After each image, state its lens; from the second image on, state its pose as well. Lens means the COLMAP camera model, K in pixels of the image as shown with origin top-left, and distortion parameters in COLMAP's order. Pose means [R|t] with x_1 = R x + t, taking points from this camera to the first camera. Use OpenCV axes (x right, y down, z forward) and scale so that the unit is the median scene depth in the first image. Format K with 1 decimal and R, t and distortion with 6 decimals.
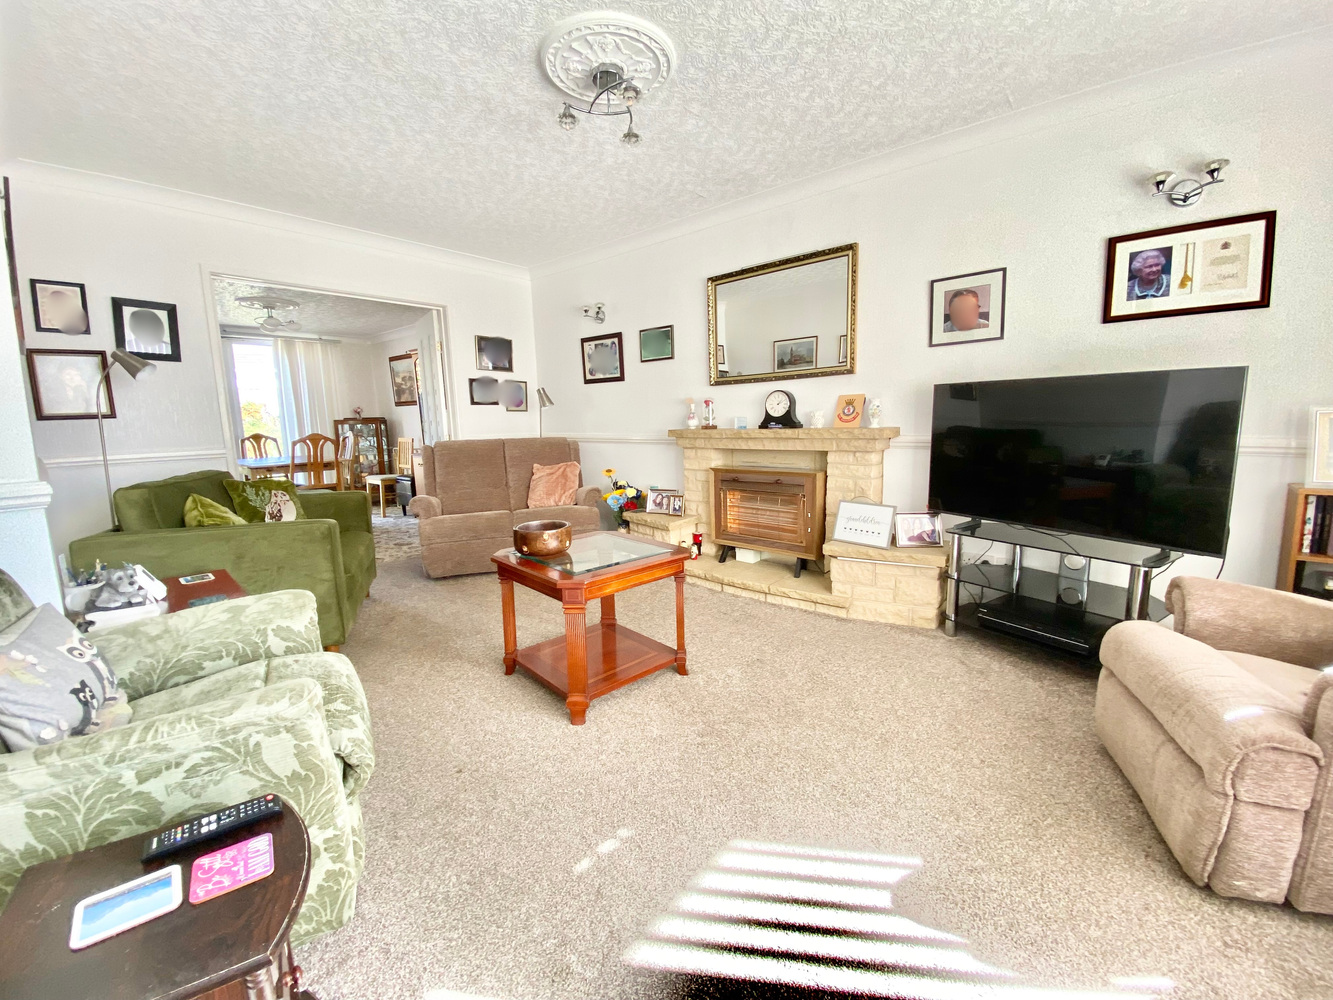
lens RADIAL K [[554.7, 0, 662.6], [0, 554.7, 501.2], [0, 0, 1]] dist [0.011376, -0.013554]
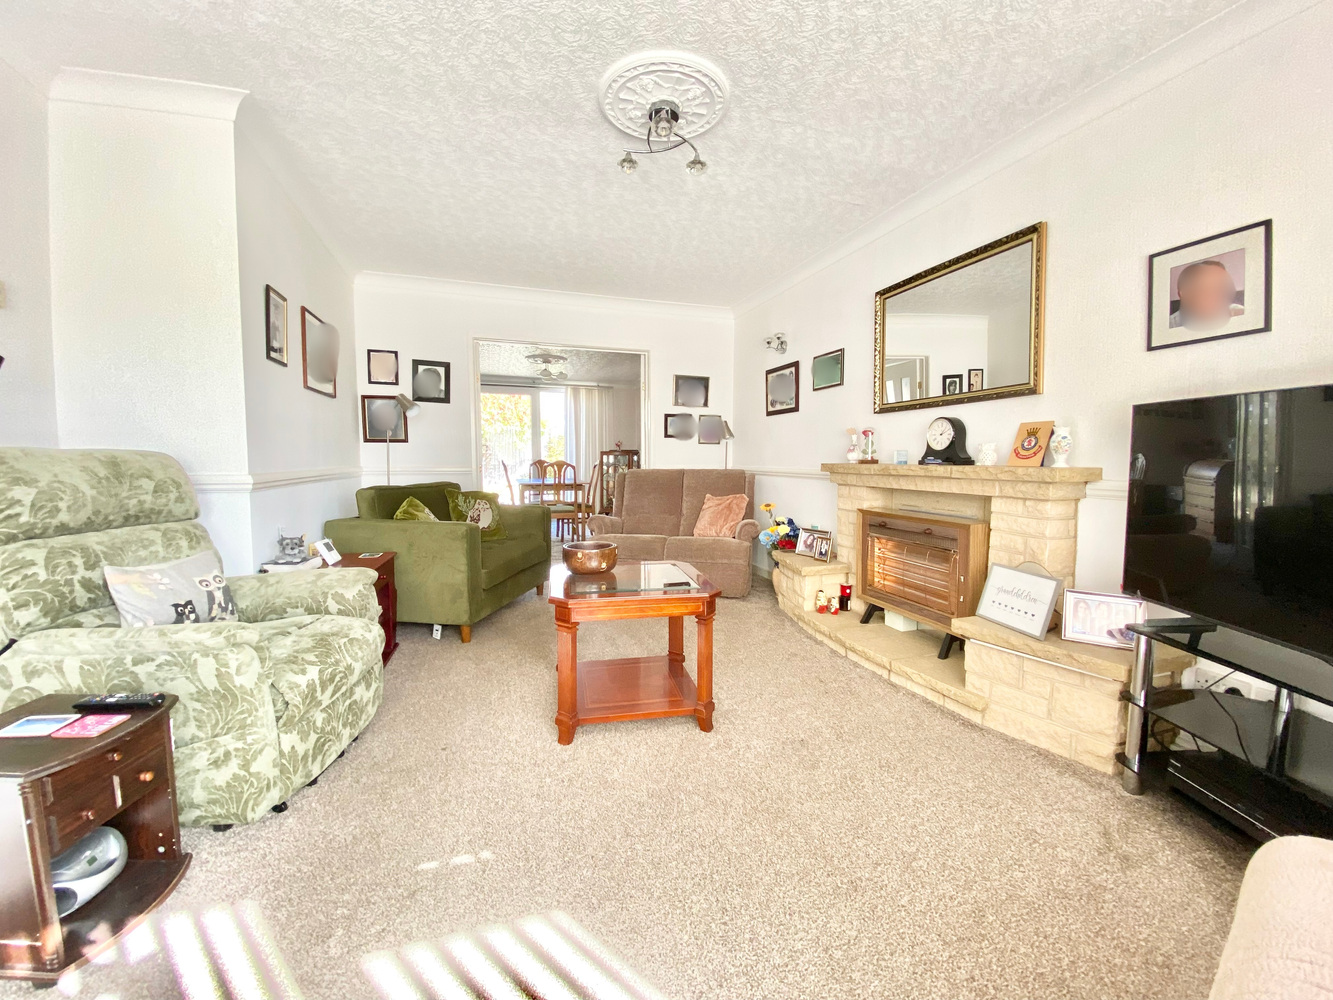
lens RADIAL K [[554.7, 0, 645.9], [0, 554.7, 494.9], [0, 0, 1]] dist [0.011376, -0.013554]
pose [[0.845593, 0.060895, -0.530343, 0.311389], [-0.101730, 0.993648, -0.048108, -0.008746], [0.524045, 0.094632, 0.846417, 0.120110]]
